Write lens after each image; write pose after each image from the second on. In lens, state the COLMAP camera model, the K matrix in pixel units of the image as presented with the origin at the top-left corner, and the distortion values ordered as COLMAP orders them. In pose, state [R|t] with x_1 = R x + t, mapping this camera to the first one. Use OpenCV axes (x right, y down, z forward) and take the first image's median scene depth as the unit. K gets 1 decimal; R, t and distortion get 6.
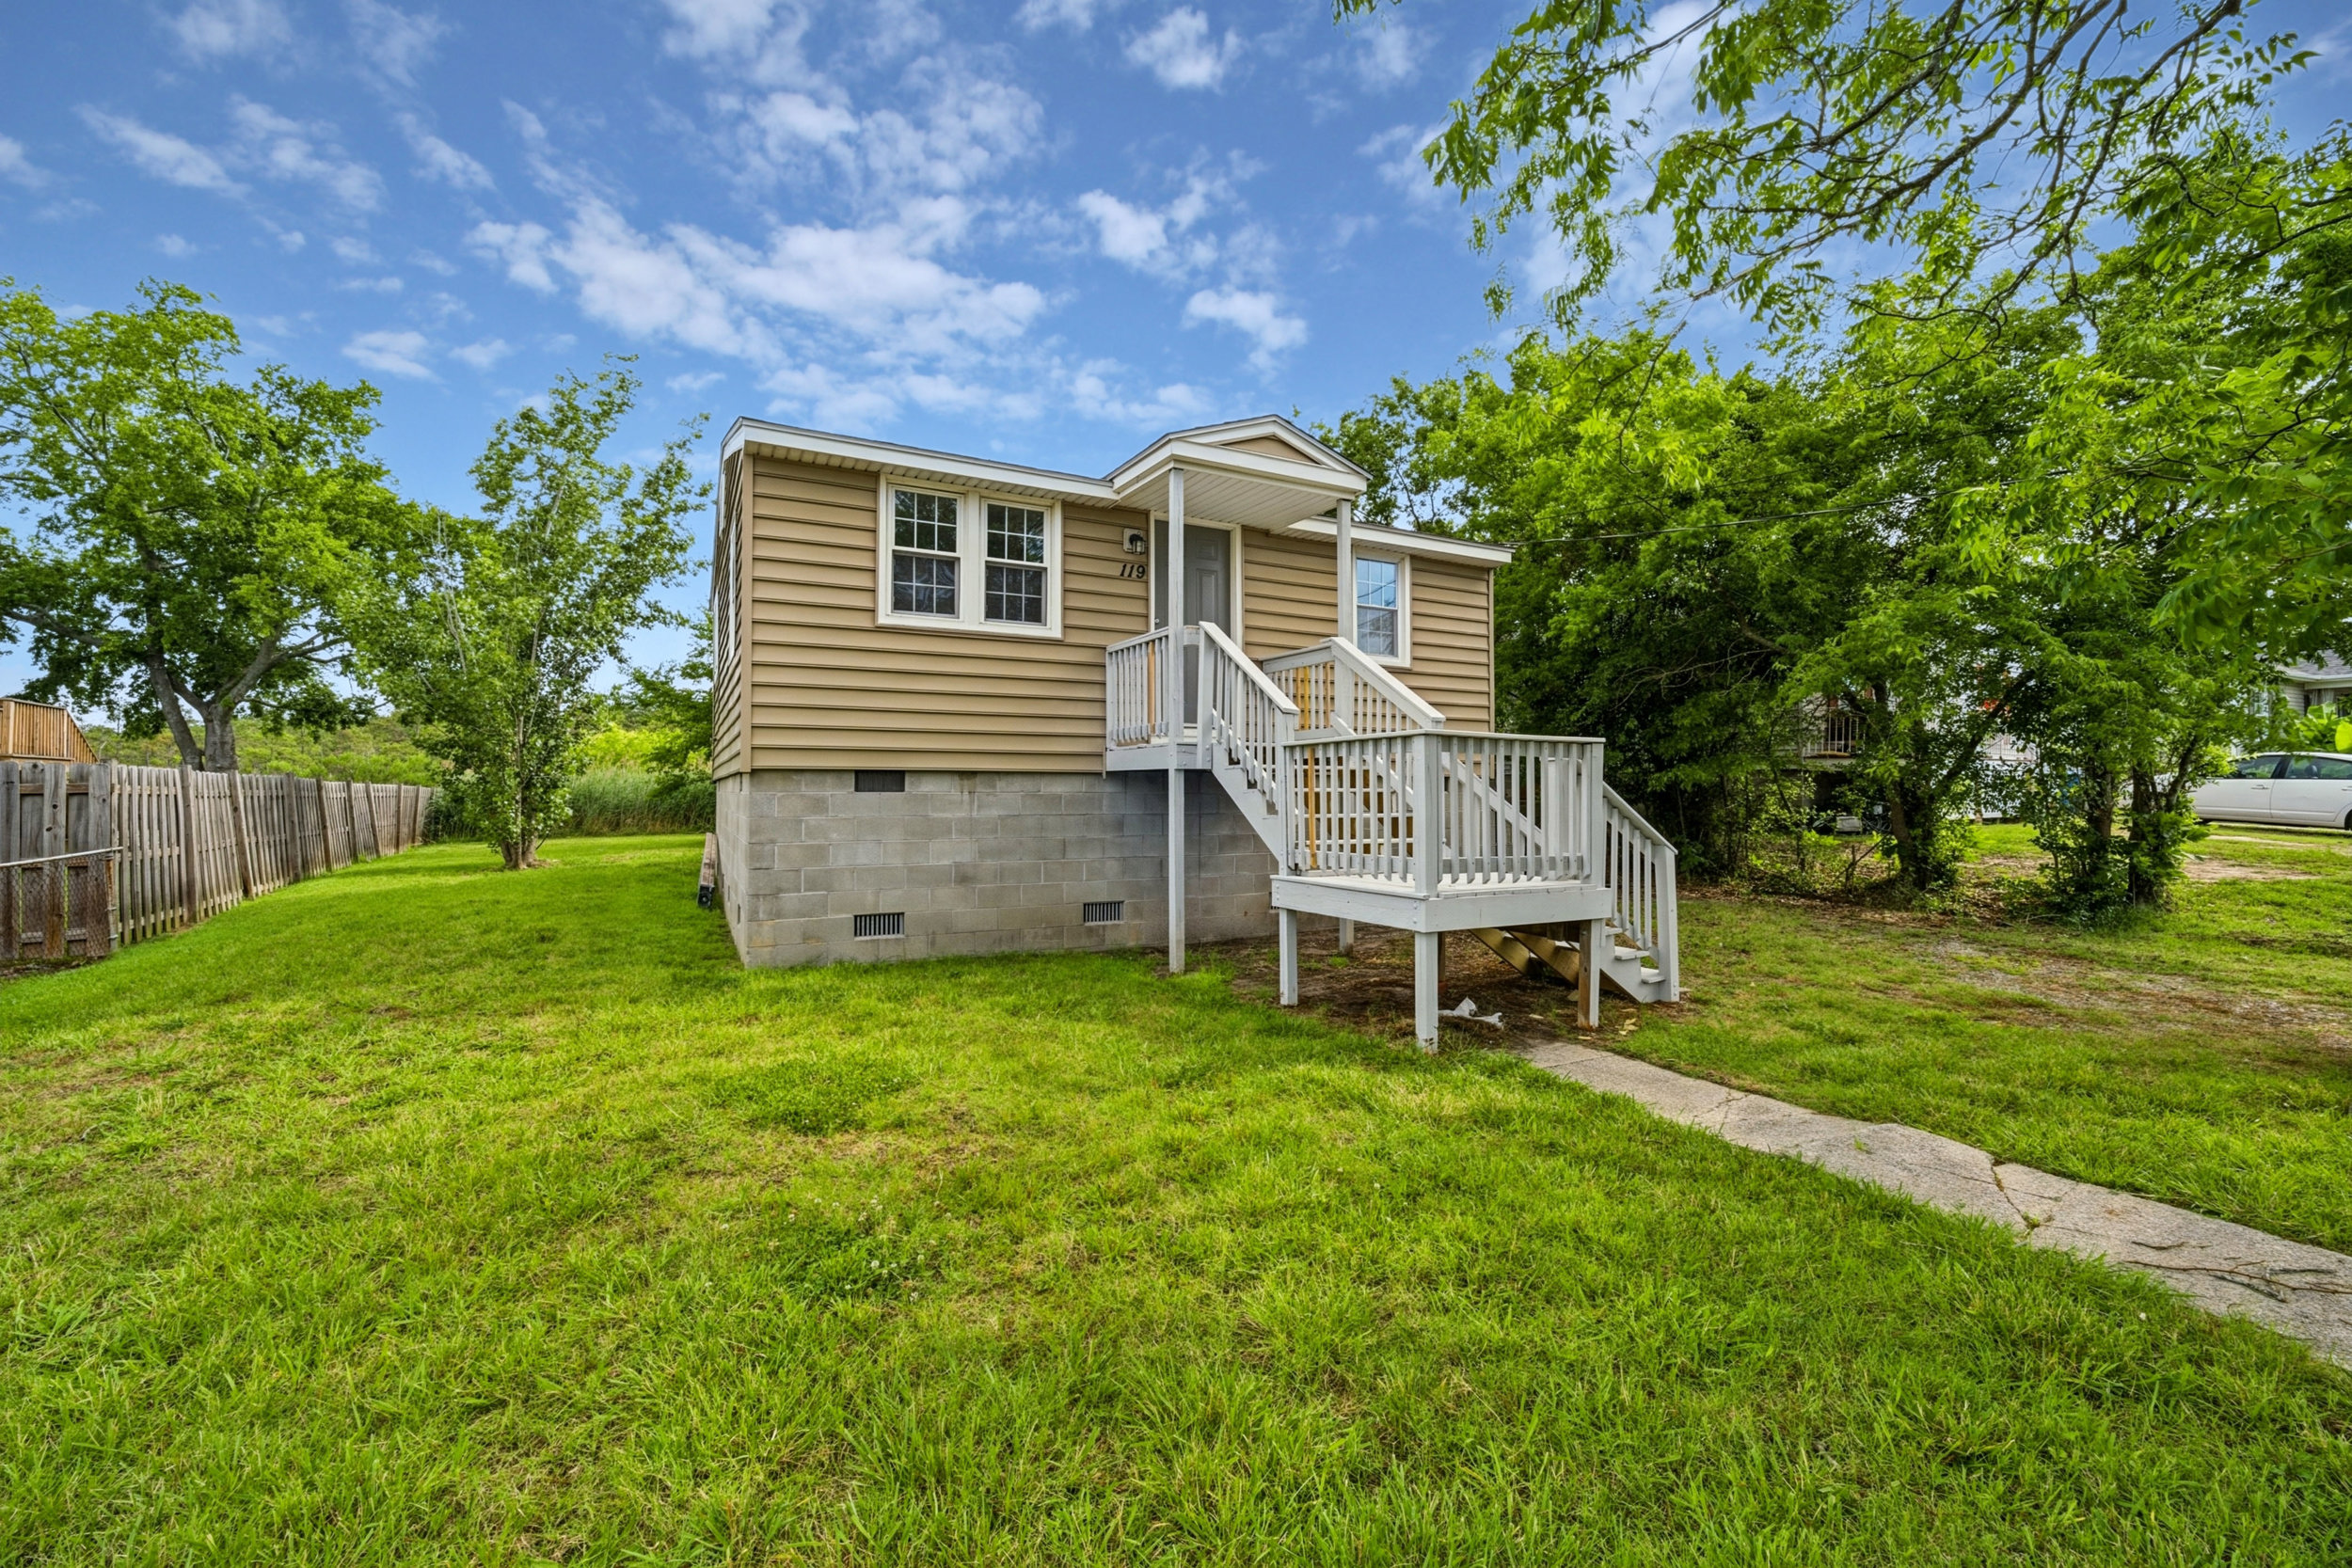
lens RADIAL K [[943.0, 0, 1169.2], [0, 943.0, 771.2], [0, 0, 1]] dist [0.008501, -0.000110]
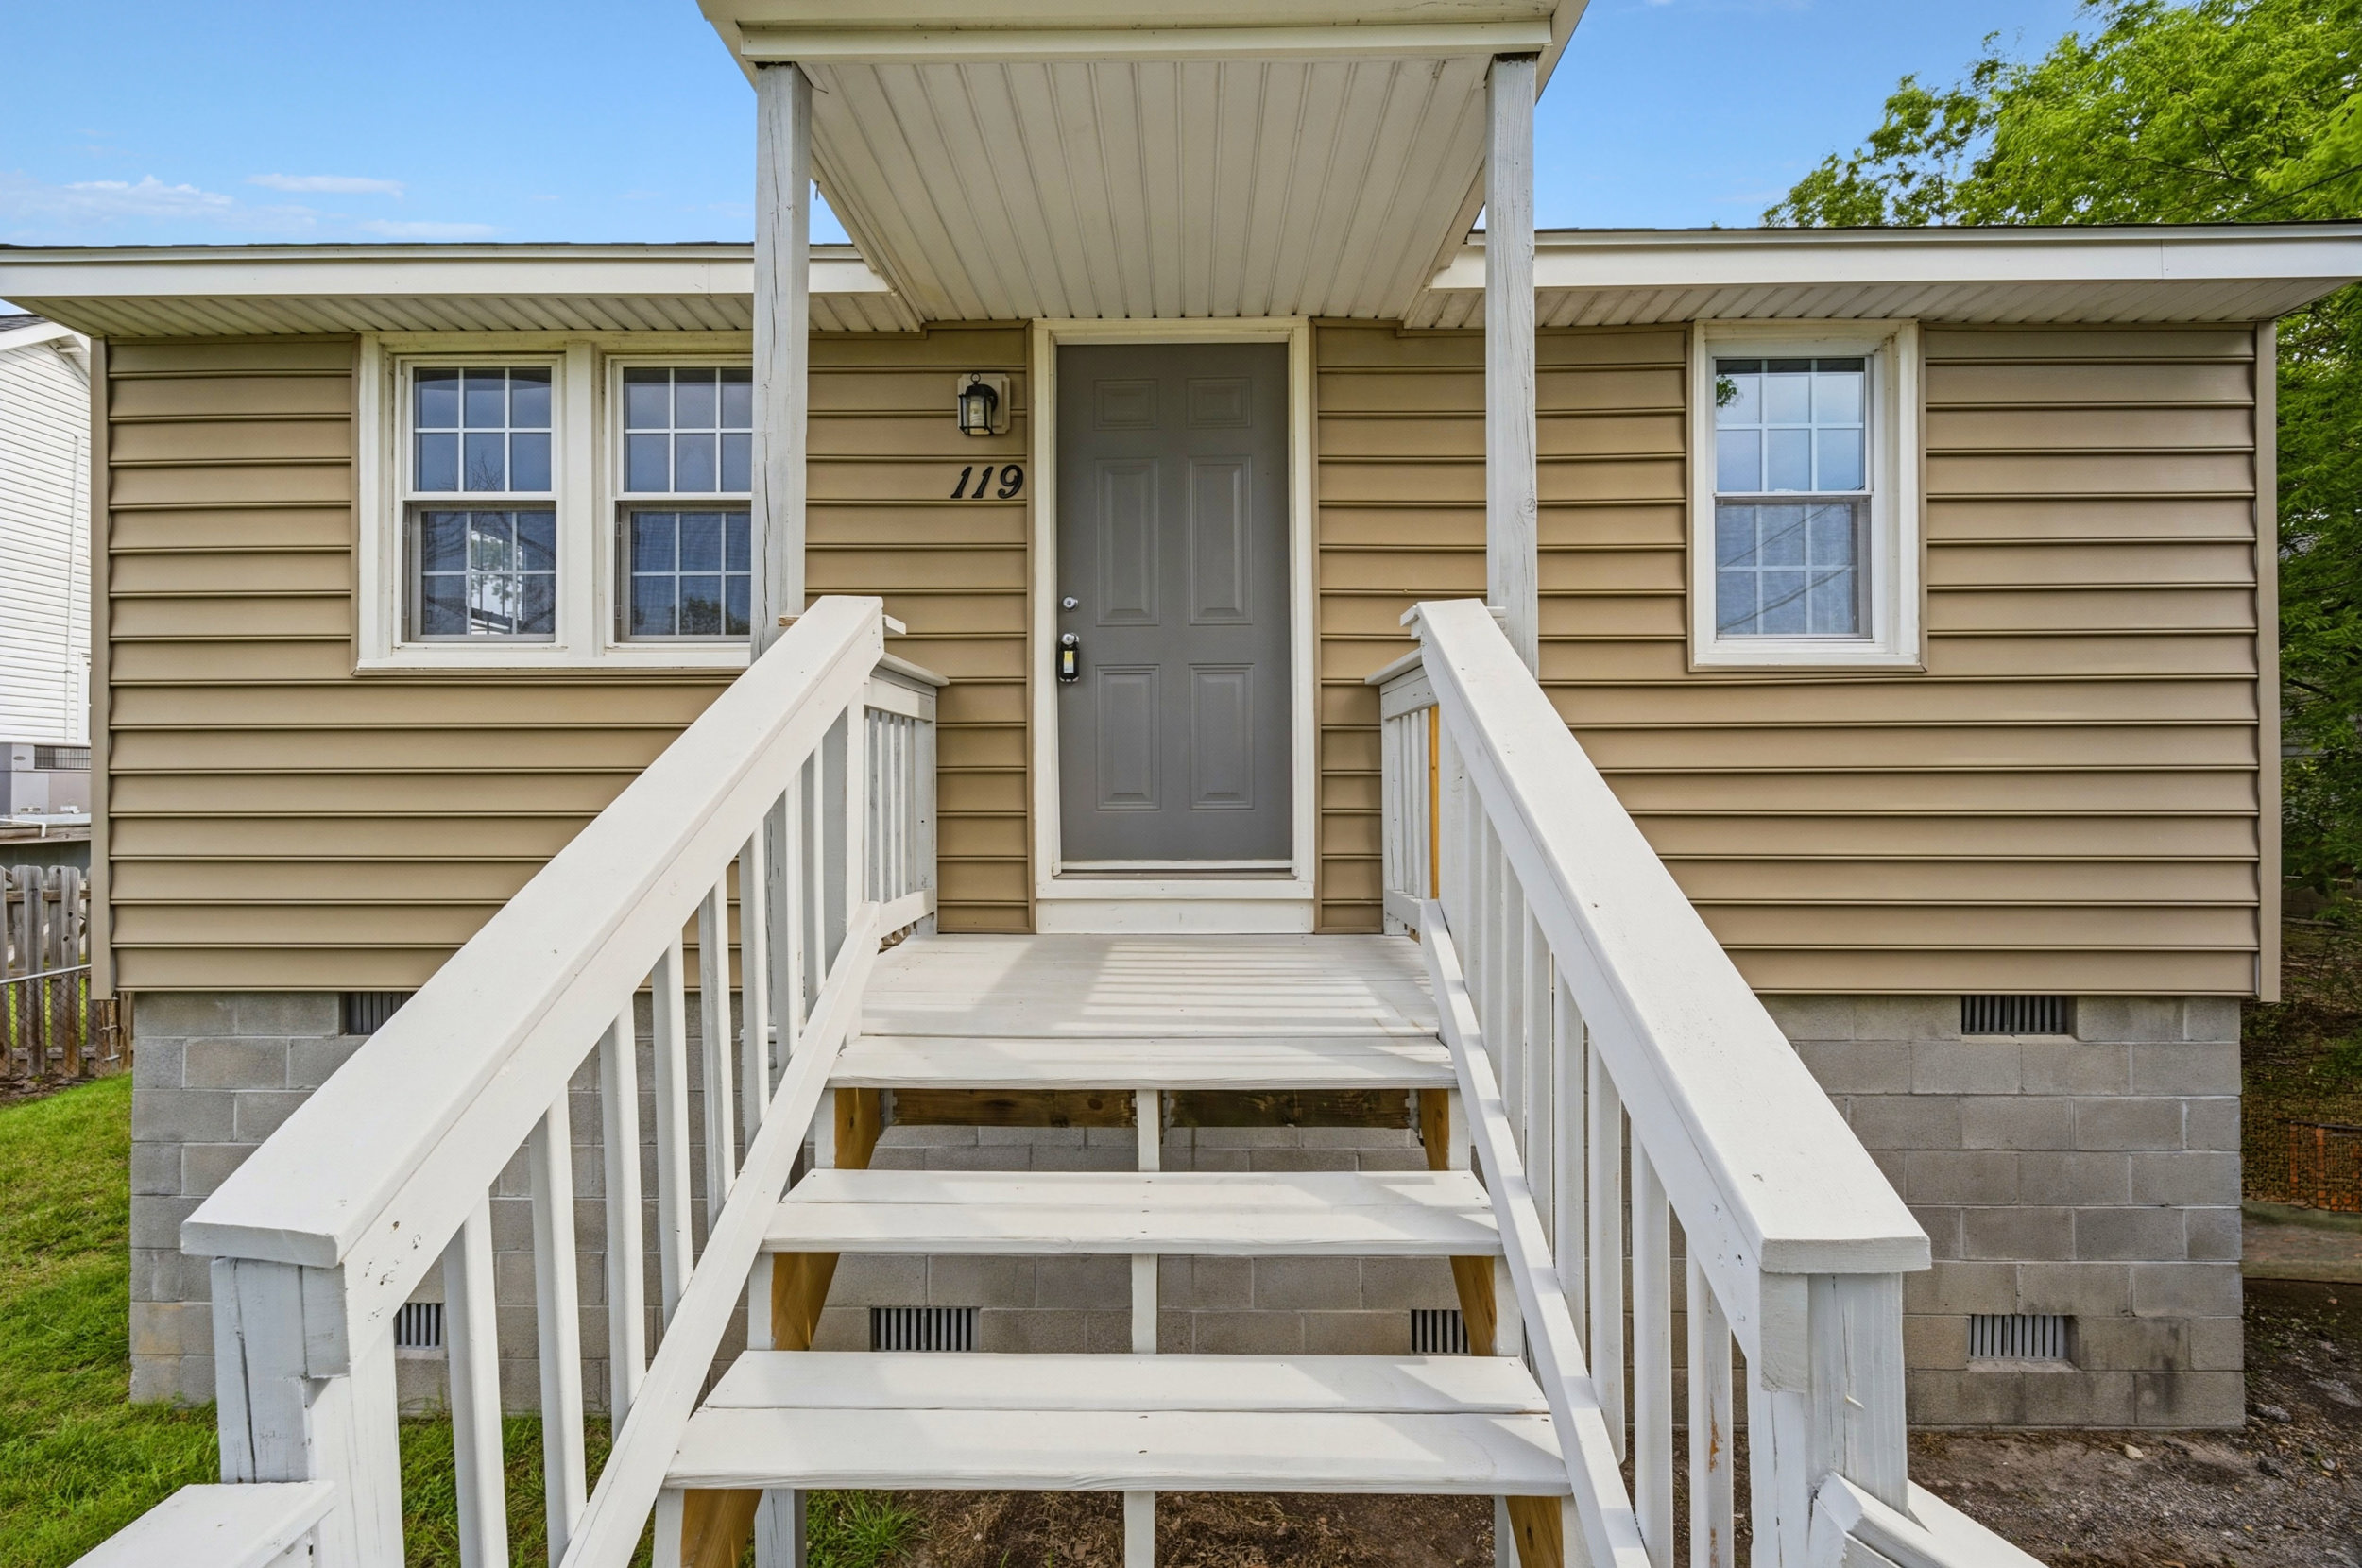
lens RADIAL K [[947.0, 0, 1183.1], [0, 947.0, 785.0], [0, 0, 1]] dist [0.008501, -0.000110]
pose [[0.878500, -0.000455, -0.477743, 0.242352], [0.011979, 0.999706, 0.021076, -0.100426], [0.477593, -0.024238, 0.878247, 0.745698]]
